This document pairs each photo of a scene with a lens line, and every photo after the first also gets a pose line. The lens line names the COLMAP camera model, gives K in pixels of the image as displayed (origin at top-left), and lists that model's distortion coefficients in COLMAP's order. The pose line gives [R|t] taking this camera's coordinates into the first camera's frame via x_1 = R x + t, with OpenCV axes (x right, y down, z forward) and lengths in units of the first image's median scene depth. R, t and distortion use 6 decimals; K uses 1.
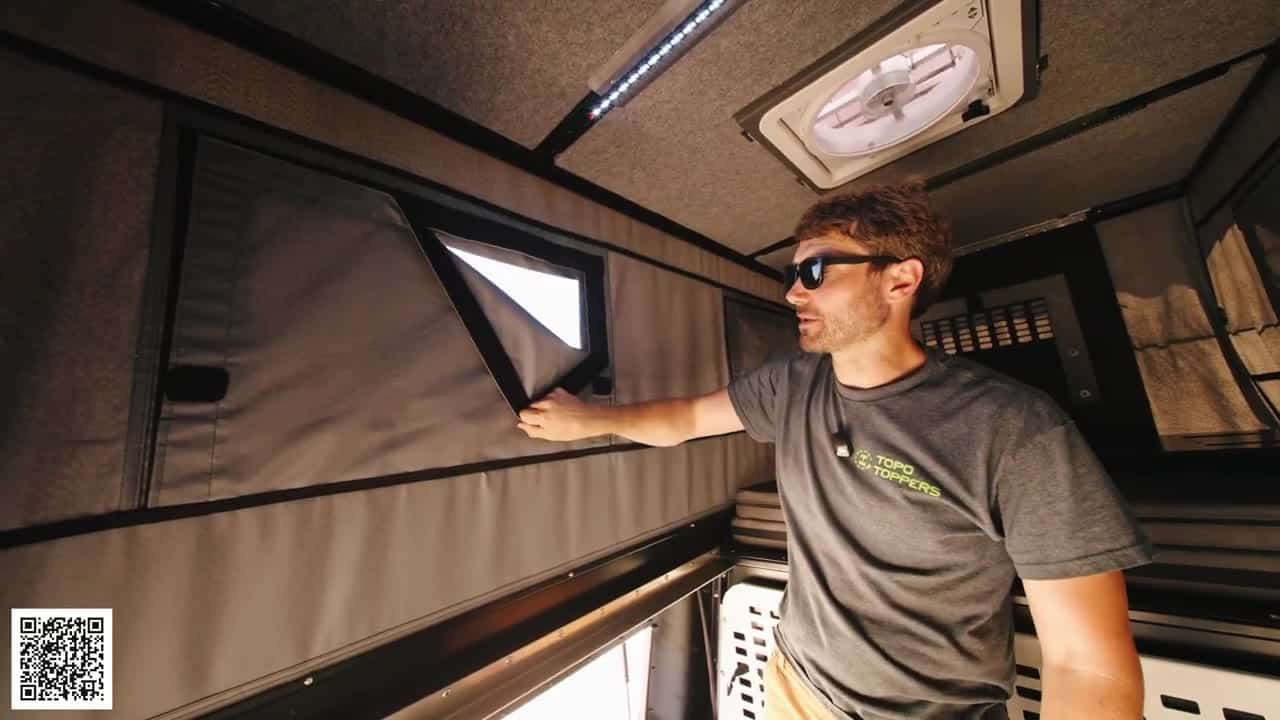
lens RADIAL K [[430.4, 0, 632.5], [0, 430.4, 354.4], [0, 0, 1]] dist [0.005899, -0.002079]
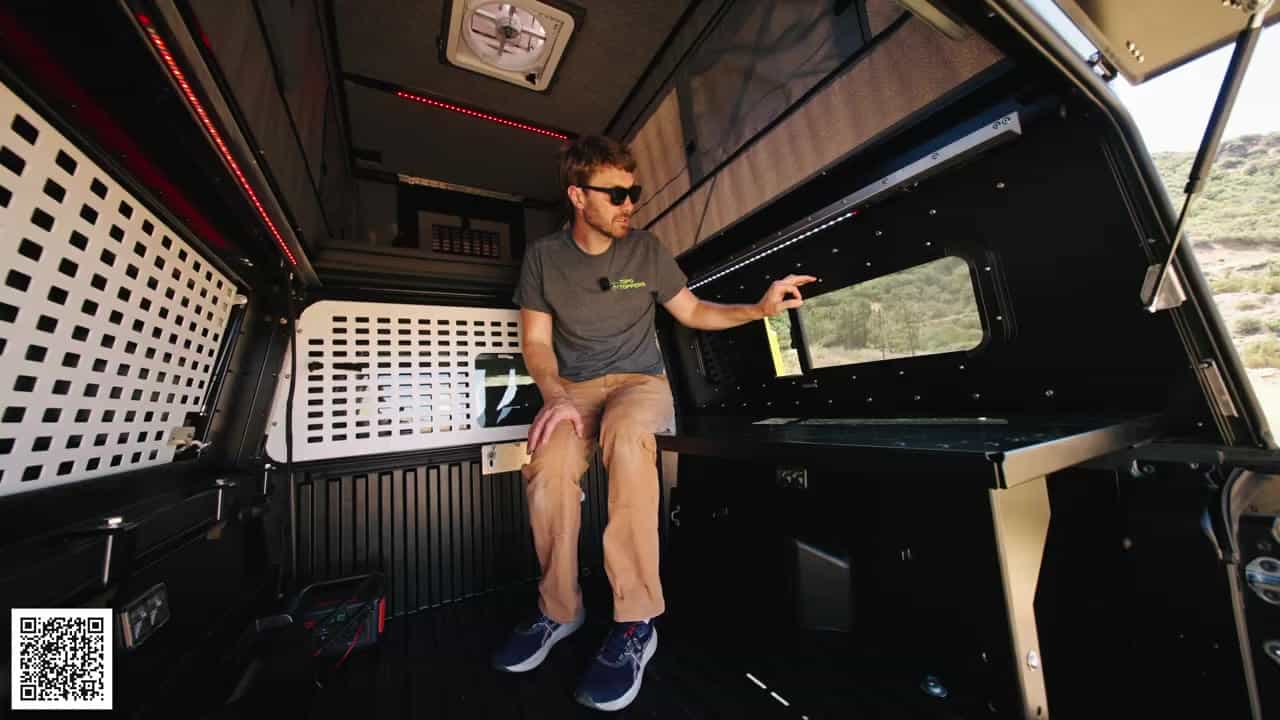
lens RADIAL K [[430.4, 0, 639.0], [0, 430.4, 364.4], [0, 0, 1]] dist [0.005899, -0.002079]
pose [[0.305799, 0.177941, 0.935320, -0.548607], [-0.132741, 0.980754, -0.143186, 0.755977], [-0.942797, -0.080369, 0.323533, -0.185916]]
